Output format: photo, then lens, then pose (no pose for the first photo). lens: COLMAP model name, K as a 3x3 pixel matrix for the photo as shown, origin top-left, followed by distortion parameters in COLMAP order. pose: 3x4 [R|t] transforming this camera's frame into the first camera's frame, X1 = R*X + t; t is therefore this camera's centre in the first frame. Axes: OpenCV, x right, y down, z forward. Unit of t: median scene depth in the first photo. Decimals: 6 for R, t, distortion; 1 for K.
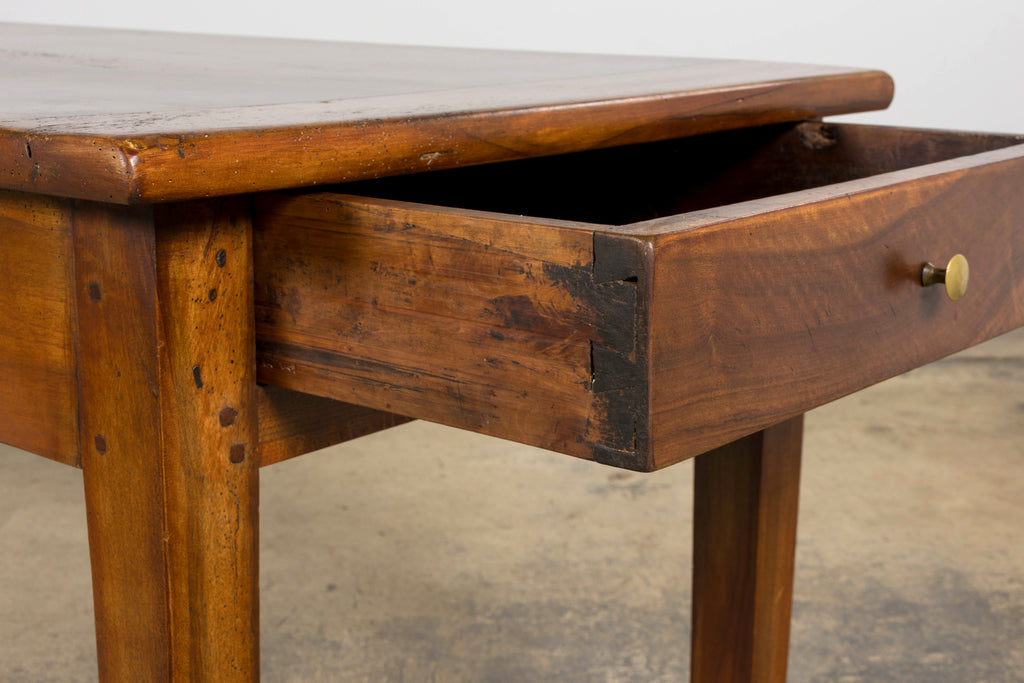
lens RADIAL K [[1754.5, 0, 501.0], [0, 1754.5, 323.8], [0, 0, 1]] dist [0.076704, 0.000000]
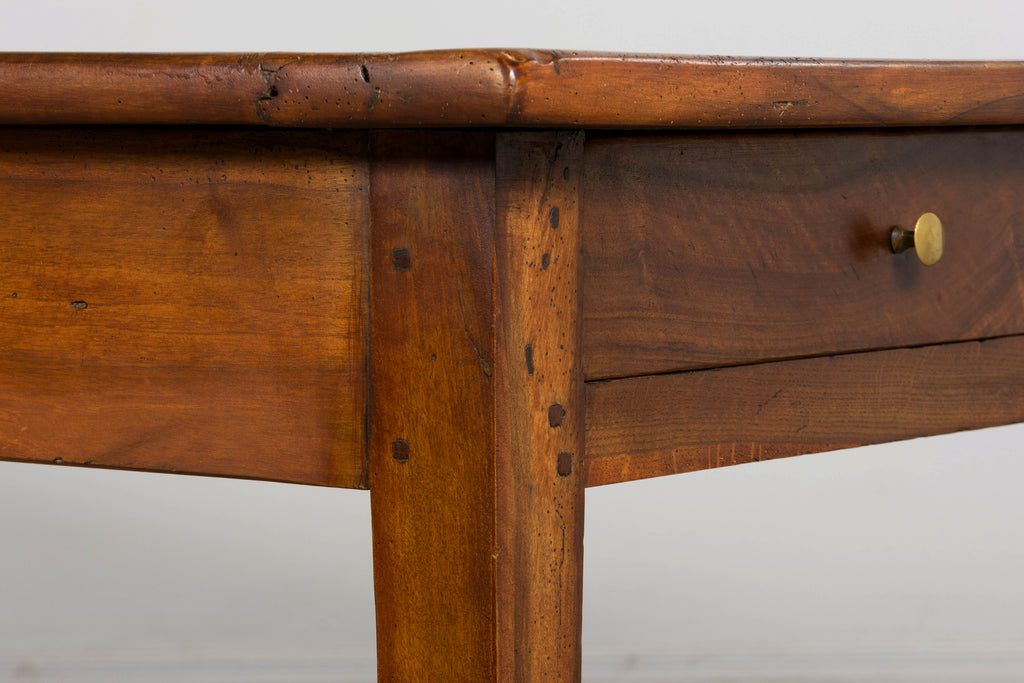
lens RADIAL K [[4081.0, 0, 486.1], [0, 4081.0, 365.1], [0, 0, 1]] dist [-0.053359, 0.000000]
pose [[0.997793, -0.008736, 0.065830, -0.312293], [0.017997, 0.989783, -0.141441, 0.296516], [-0.063922, 0.142313, 0.987756, -0.864573]]
